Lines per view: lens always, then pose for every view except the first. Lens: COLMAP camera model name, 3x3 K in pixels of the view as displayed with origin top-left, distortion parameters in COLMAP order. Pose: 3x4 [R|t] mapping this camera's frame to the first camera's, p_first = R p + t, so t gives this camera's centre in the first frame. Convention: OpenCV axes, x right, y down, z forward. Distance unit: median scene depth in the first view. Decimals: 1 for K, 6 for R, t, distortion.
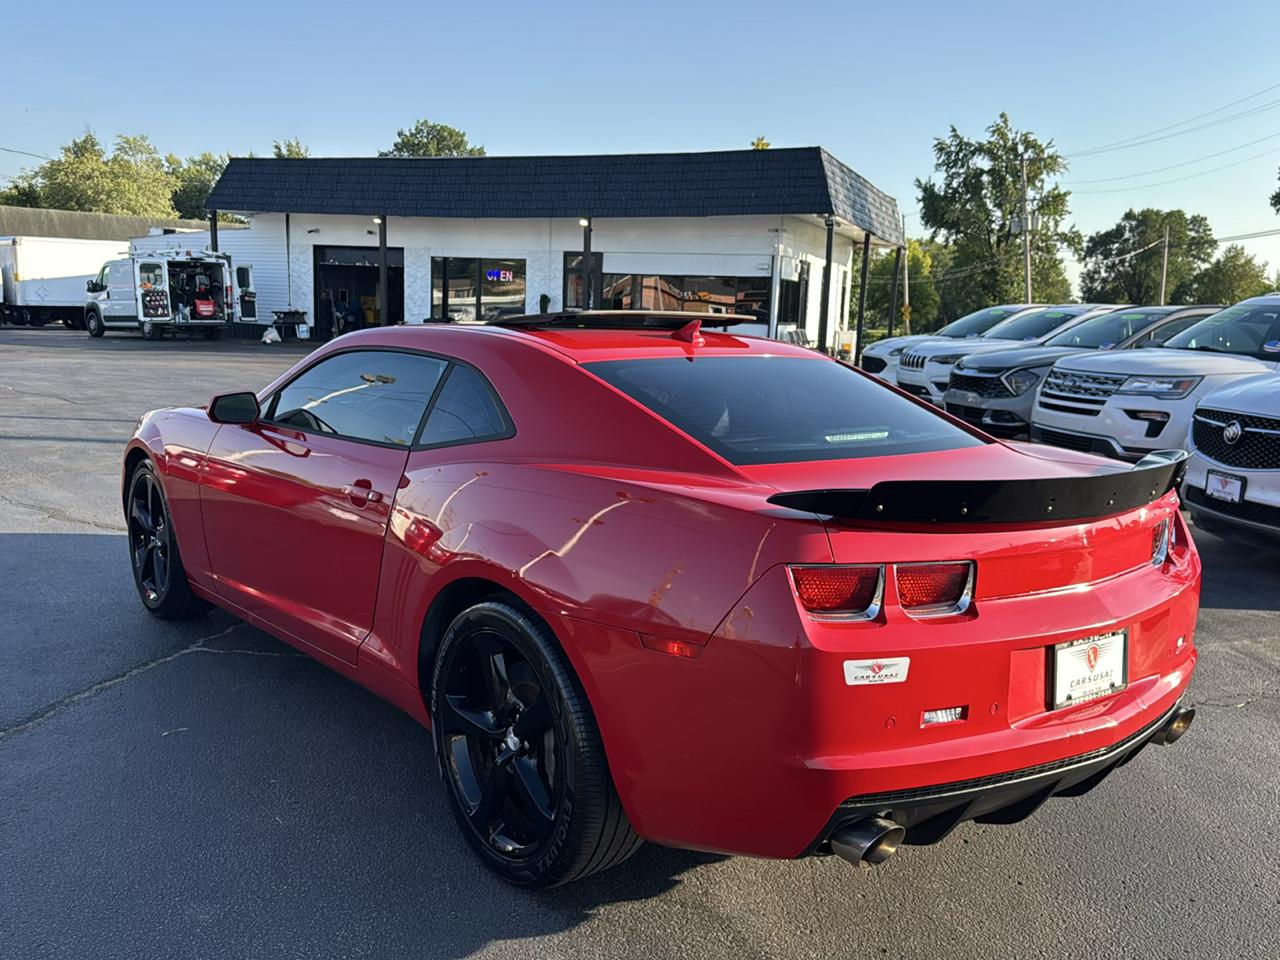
lens RADIAL K [[1150.5, 0, 636.3], [0, 1150.5, 485.1], [0, 0, 1]] dist [0.141418, -0.295538]
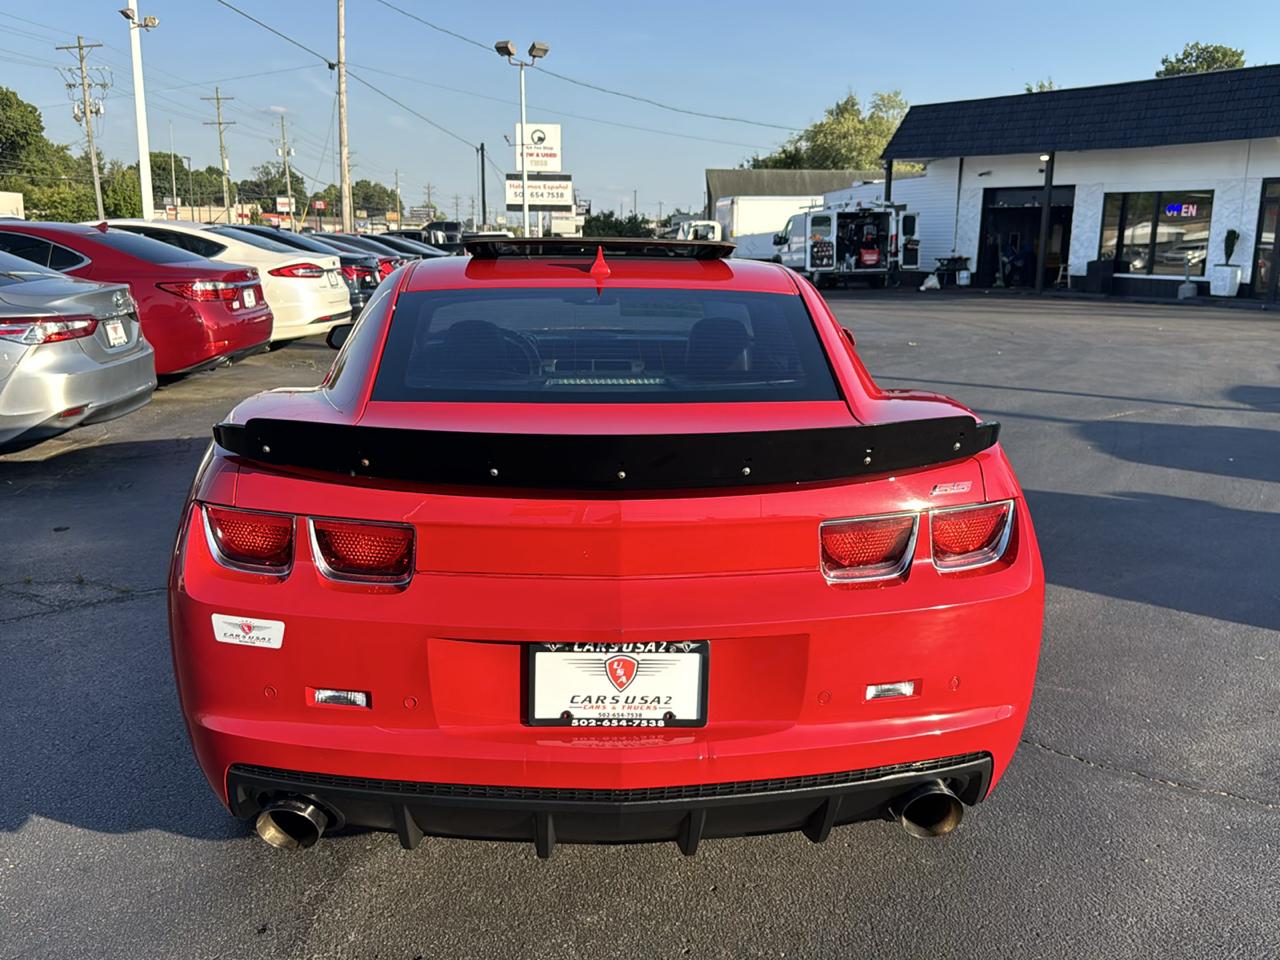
lens RADIAL K [[1185.3, 0, 640.0], [0, 1185.3, 480.0], [0, 0, 1]] dist [0.001696, -0.102349]
pose [[0.802929, 0.083398, -0.590212, 0.094974], [-0.061854, 0.996476, 0.056657, -0.003100], [0.592857, -0.008985, 0.805257, 0.040322]]
